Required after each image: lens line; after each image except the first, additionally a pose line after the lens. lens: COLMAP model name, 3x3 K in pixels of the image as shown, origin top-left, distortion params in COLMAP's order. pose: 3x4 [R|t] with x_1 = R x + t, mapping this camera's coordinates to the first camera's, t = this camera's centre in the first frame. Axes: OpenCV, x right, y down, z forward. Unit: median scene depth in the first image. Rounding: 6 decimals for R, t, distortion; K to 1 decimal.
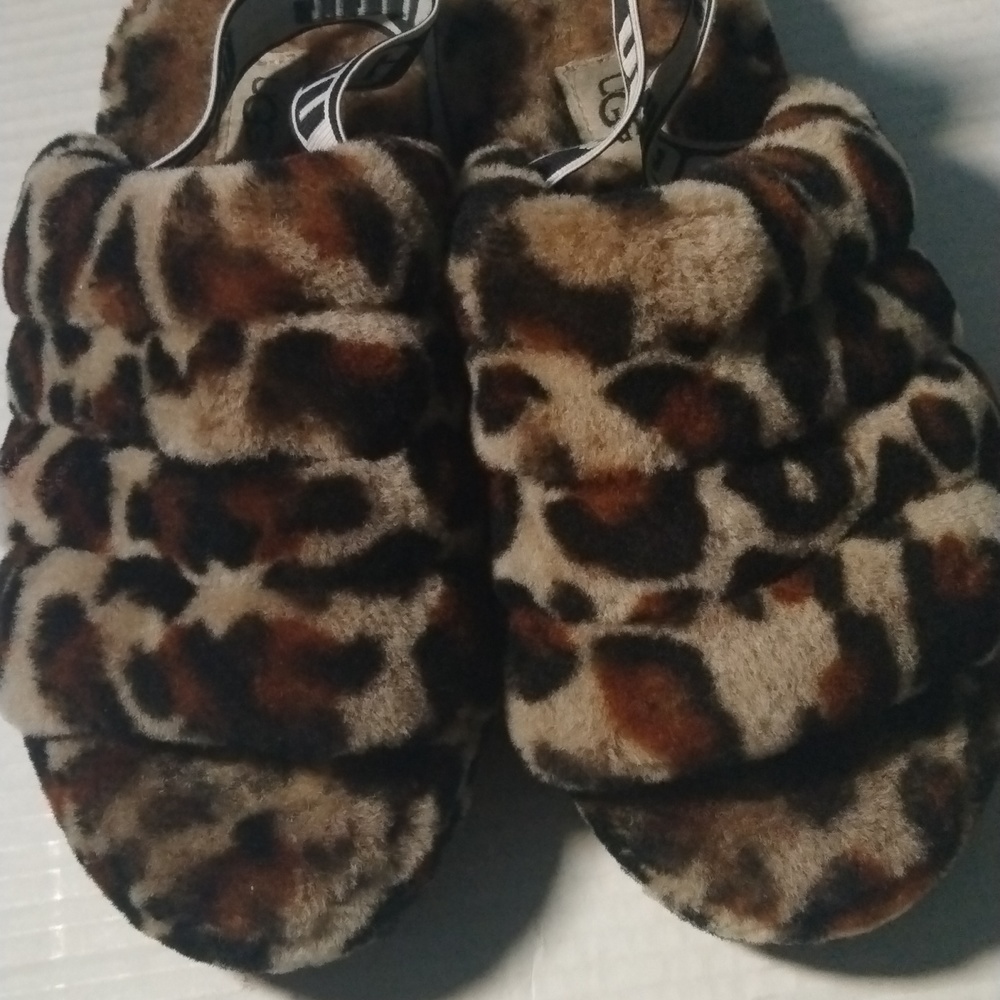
lens RADIAL K [[1618.6, 0, 483.1], [0, 1618.6, 510.7], [0, 0, 1]] dist [0.165108, -0.728919]
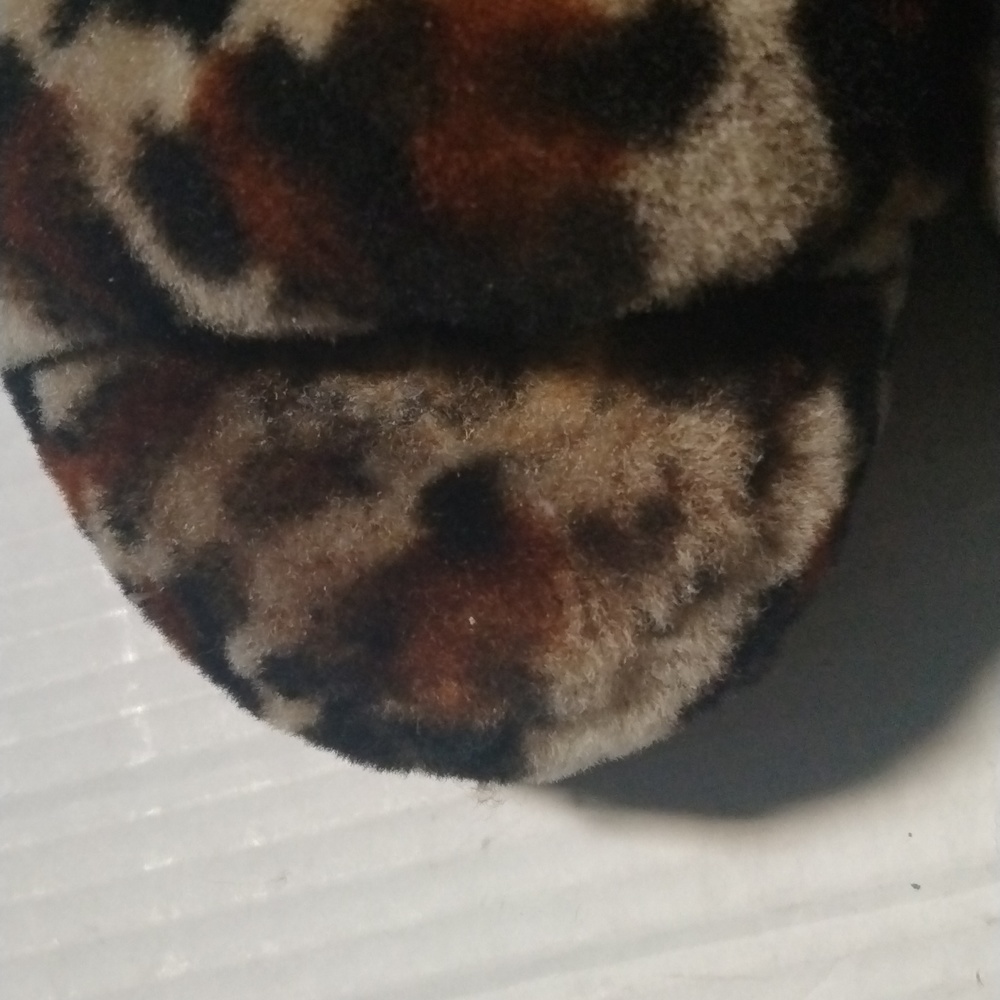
lens RADIAL K [[1618.6, 0, 483.1], [0, 1618.6, 510.7], [0, 0, 1]] dist [0.165108, -0.728919]
pose [[0.987172, -0.101934, -0.122883, -0.077295], [0.123666, 0.974983, 0.184700, 0.114270], [0.100982, -0.197528, 0.975082, 0.548925]]
